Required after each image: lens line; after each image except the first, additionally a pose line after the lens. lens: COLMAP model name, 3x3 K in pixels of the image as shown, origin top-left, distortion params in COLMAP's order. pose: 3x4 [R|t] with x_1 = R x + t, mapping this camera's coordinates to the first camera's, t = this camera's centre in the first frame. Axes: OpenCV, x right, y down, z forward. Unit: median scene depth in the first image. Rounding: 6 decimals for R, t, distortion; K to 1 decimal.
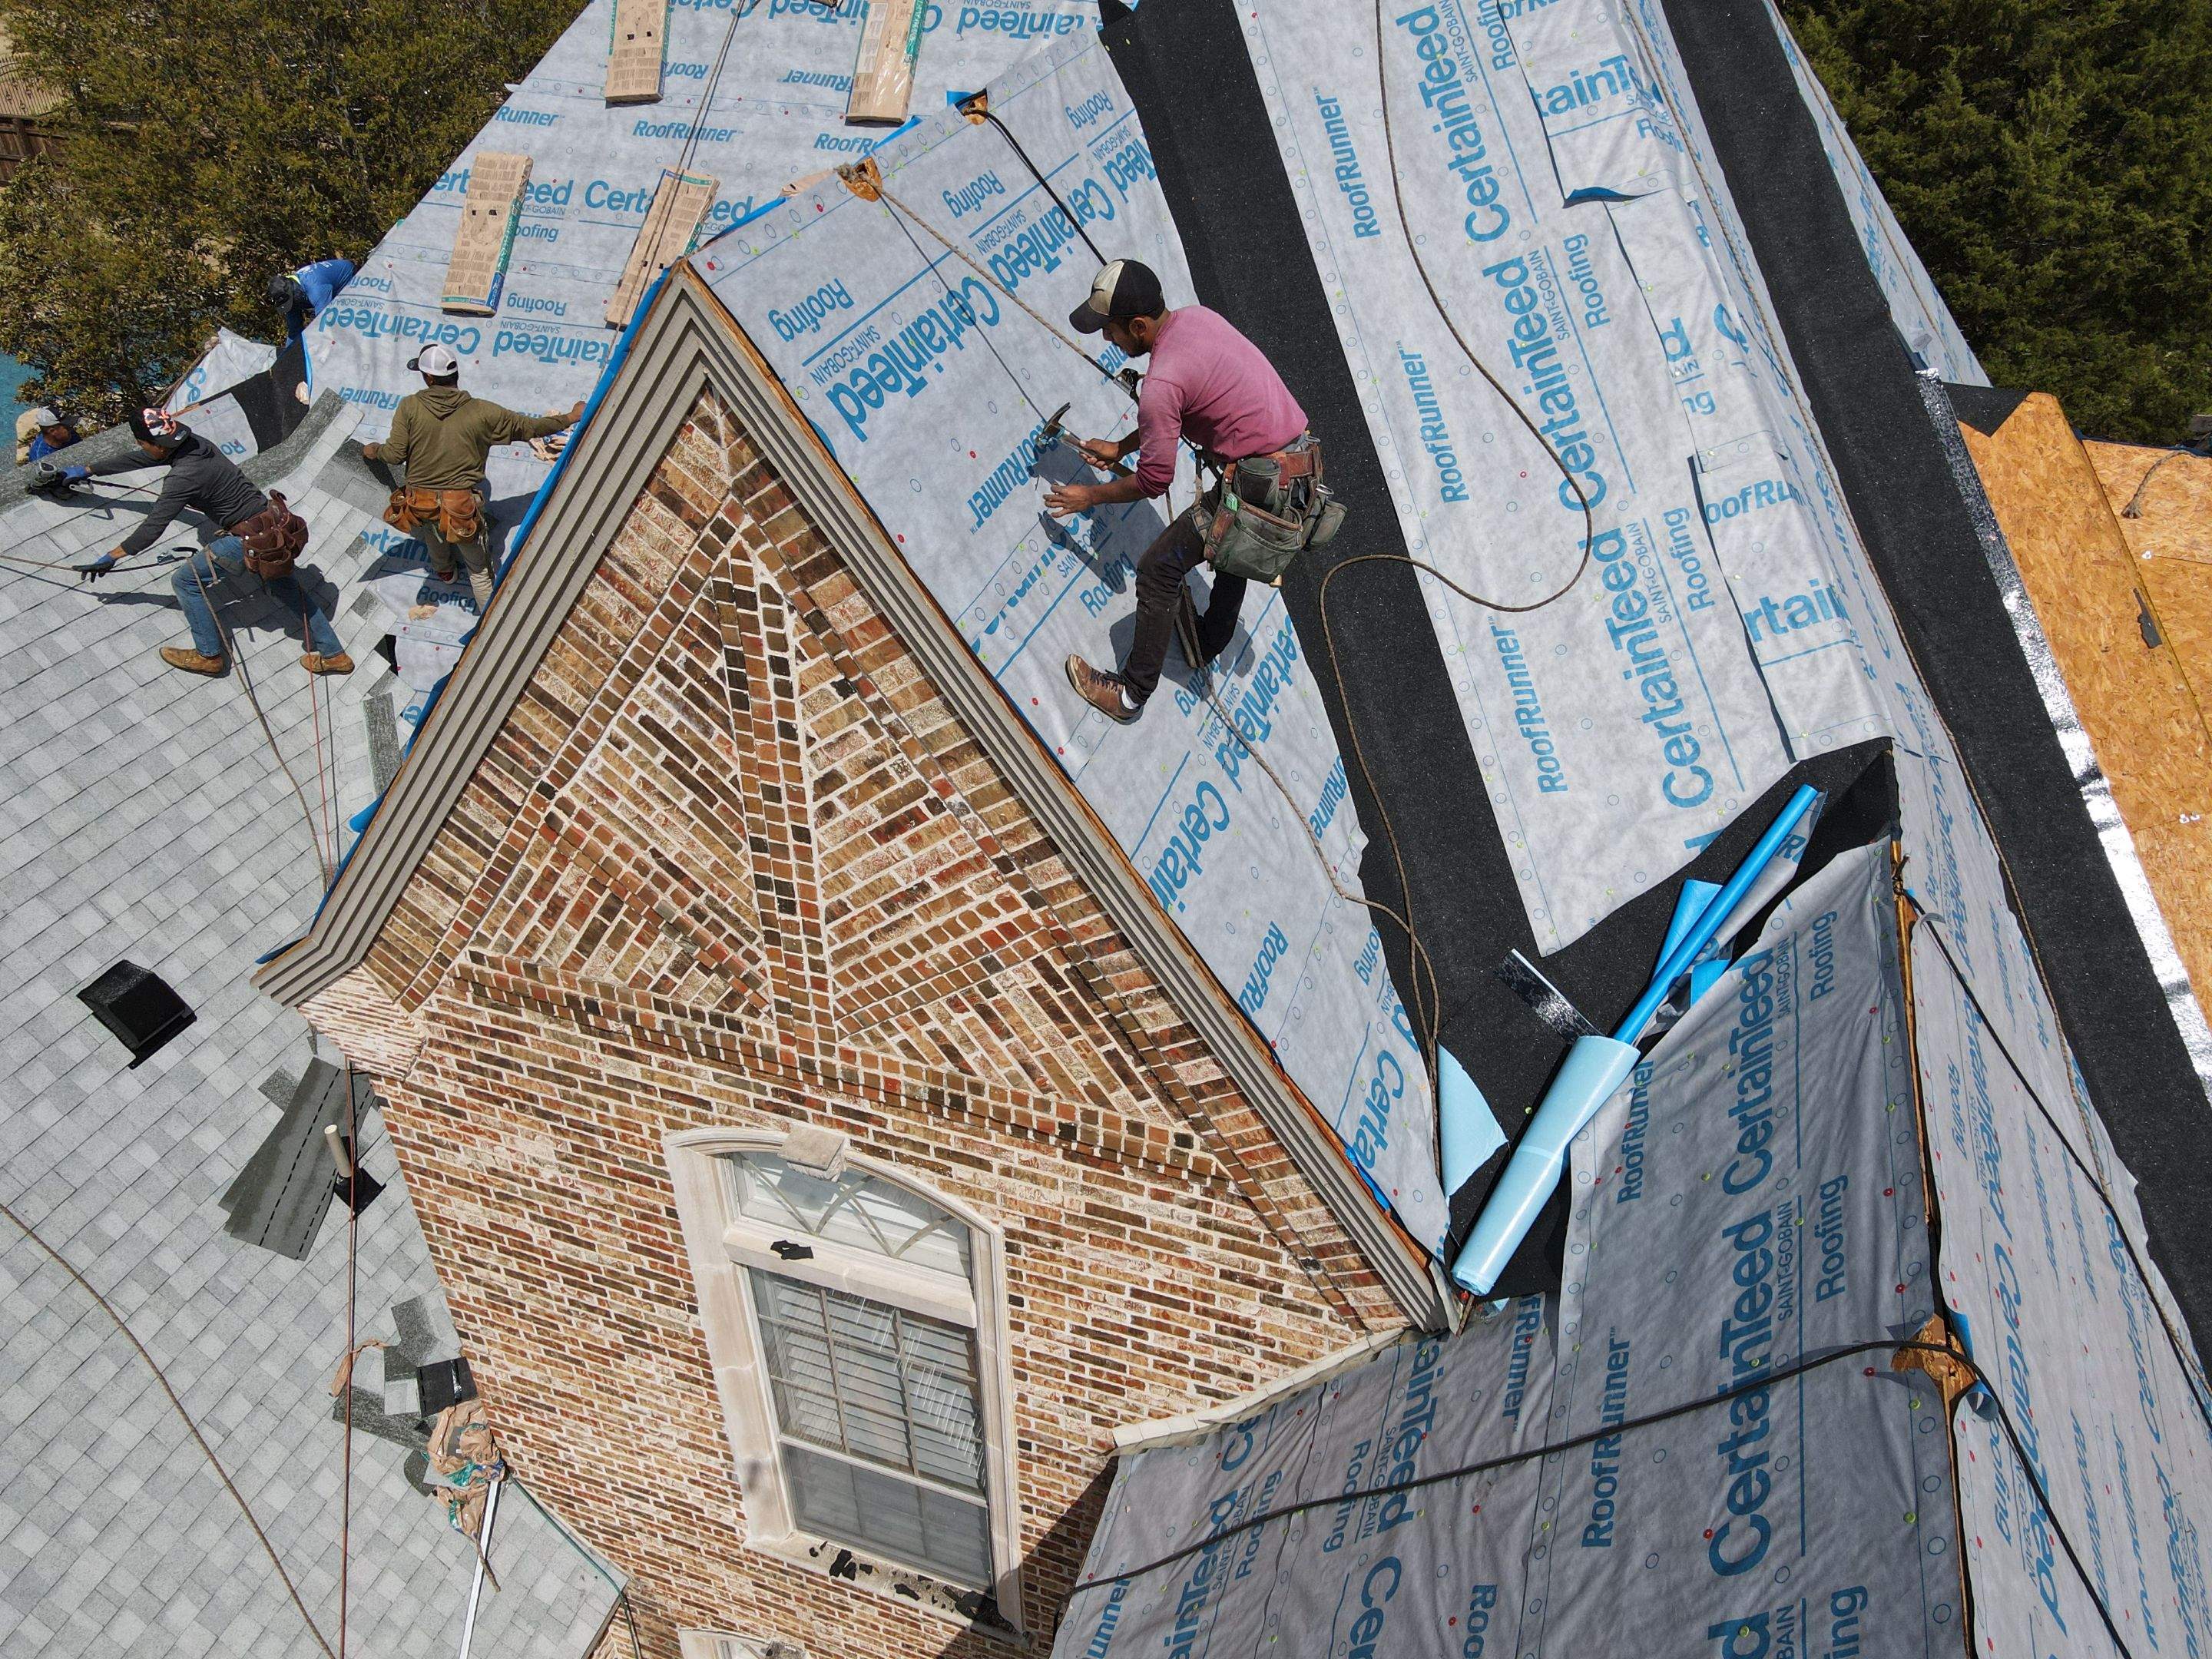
lens RADIAL K [[1625.5, 0, 1101.5], [0, 1625.5, 818.1], [0, 0, 1]] dist [0.010514, 0.010001]
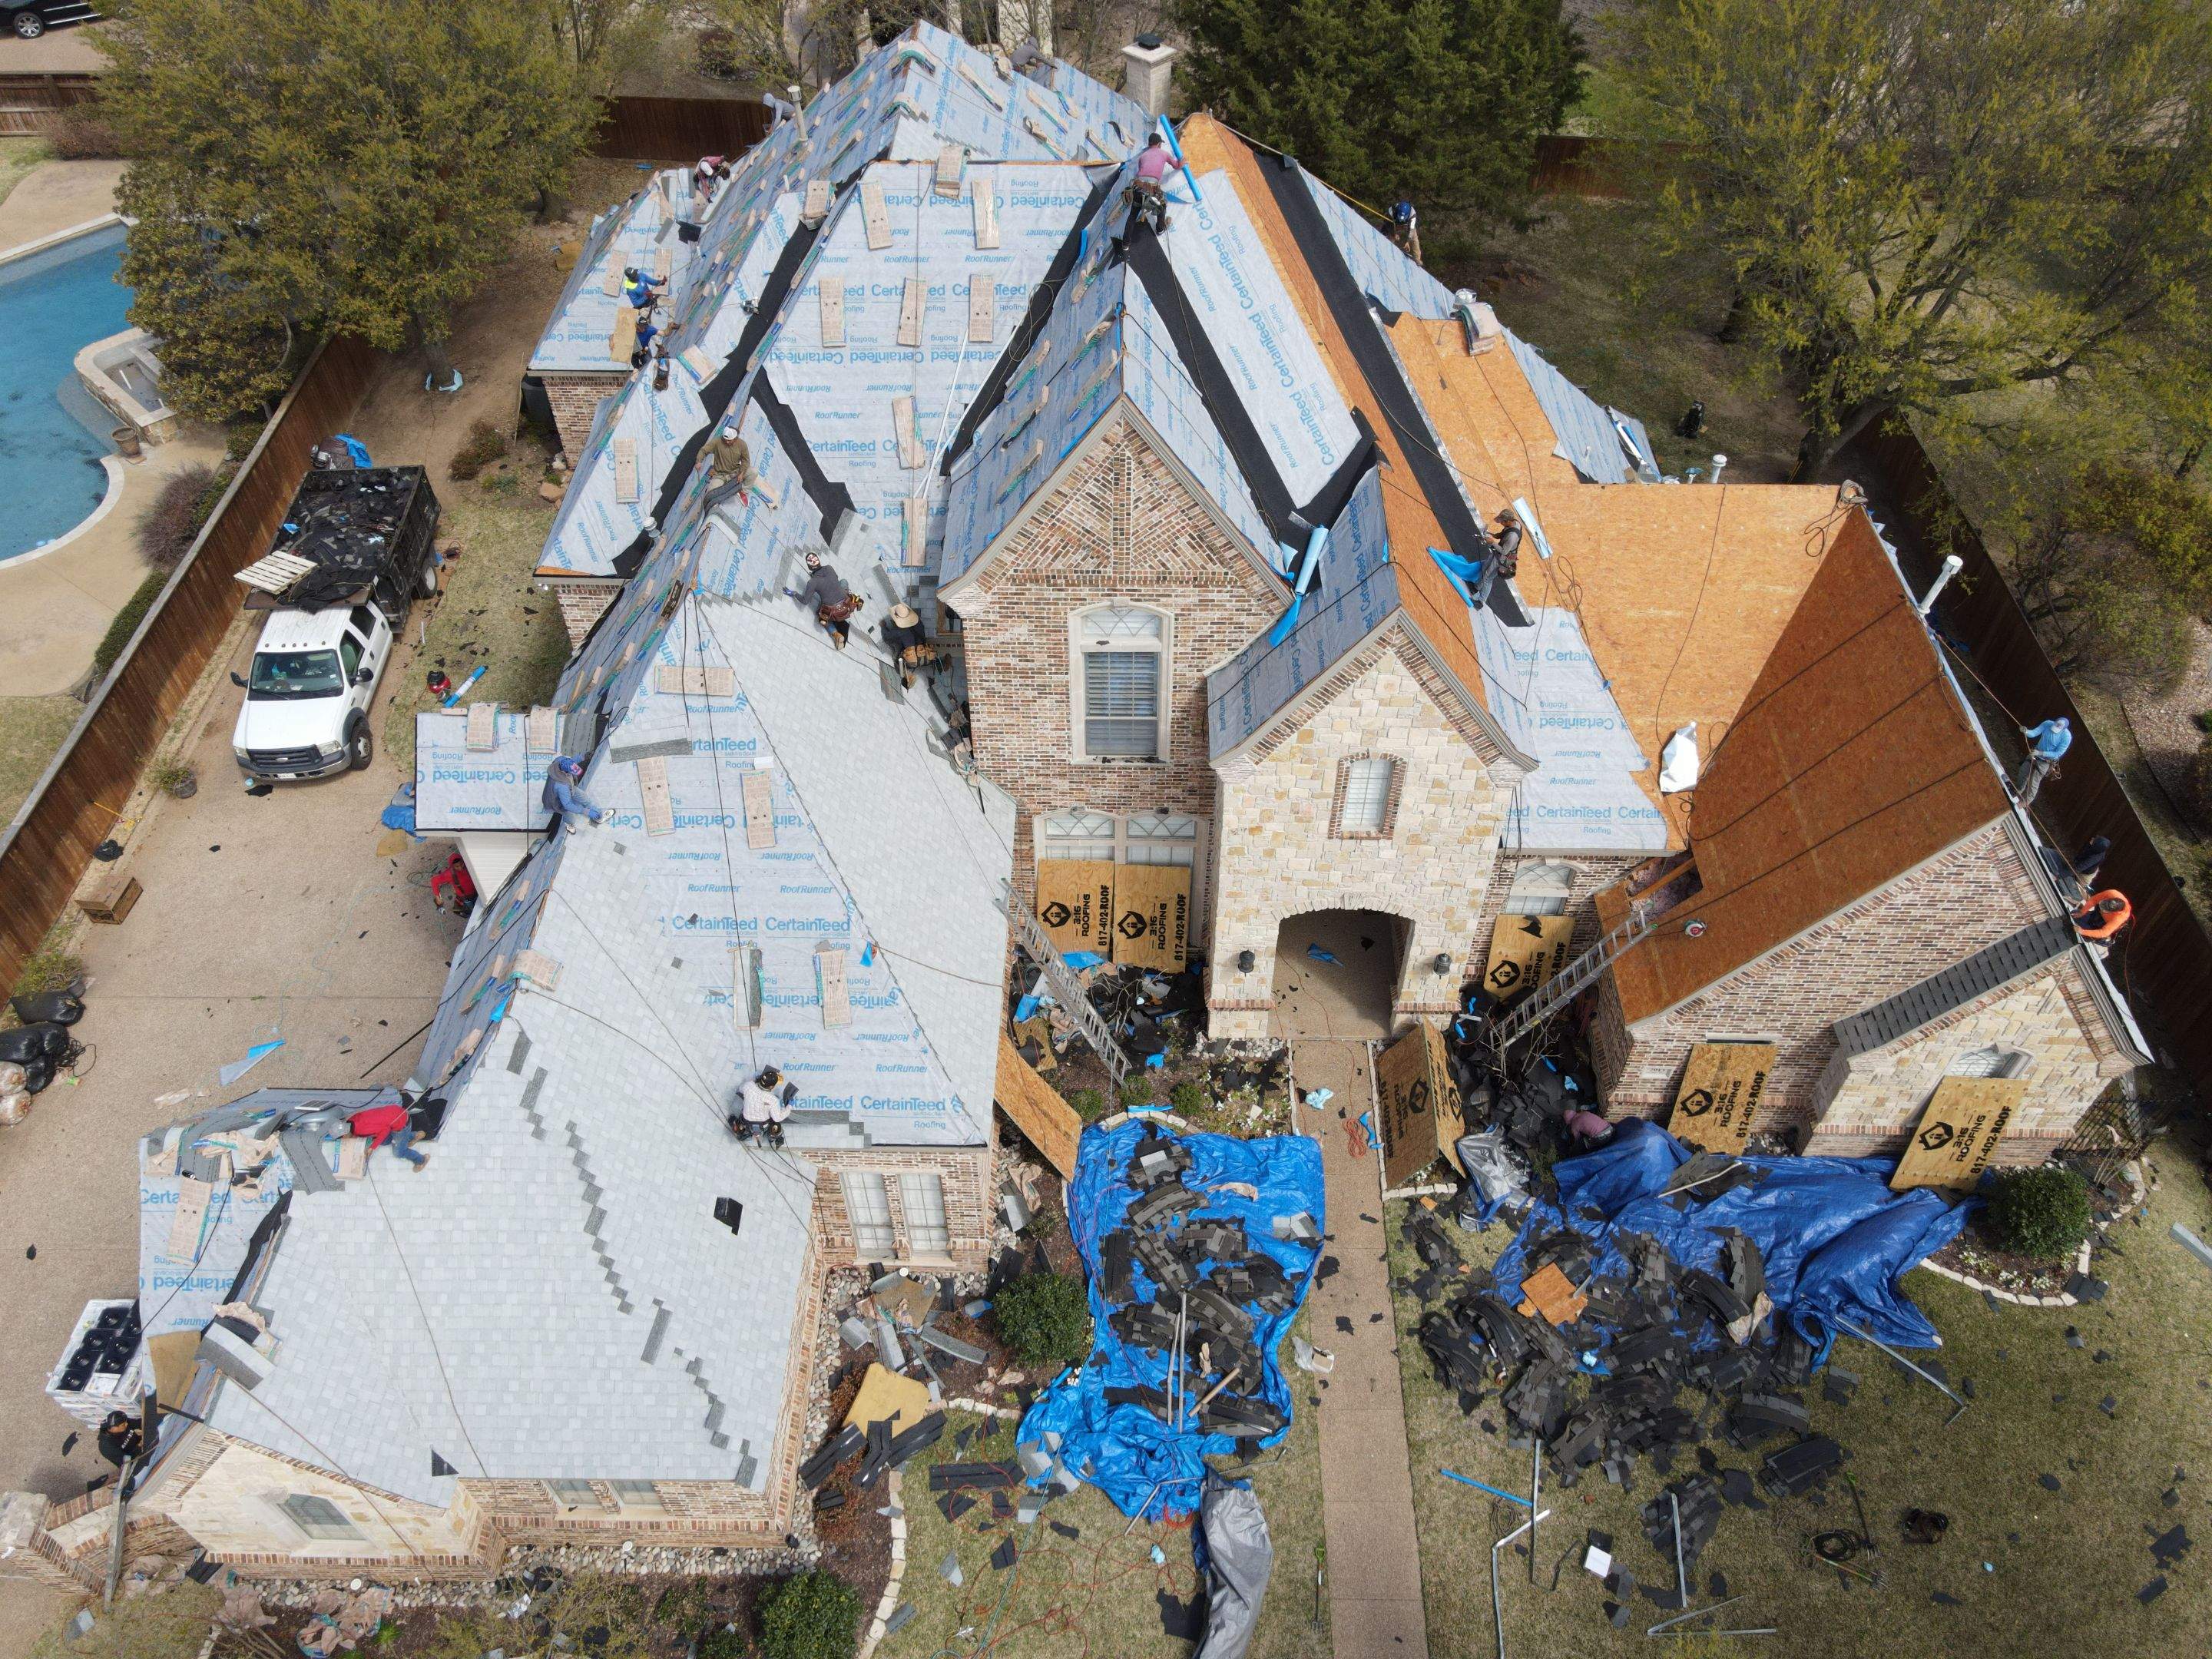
lens RADIAL K [[1625.5, 0, 1103.7], [0, 1625.5, 816.9], [0, 0, 1]] dist [0.010514, 0.010001]
pose [[0.952548, -0.227721, 0.201981, -1.098040], [0.183280, 0.958875, 0.216717, -0.139979], [-0.243025, -0.169415, 0.955111, -2.646417]]
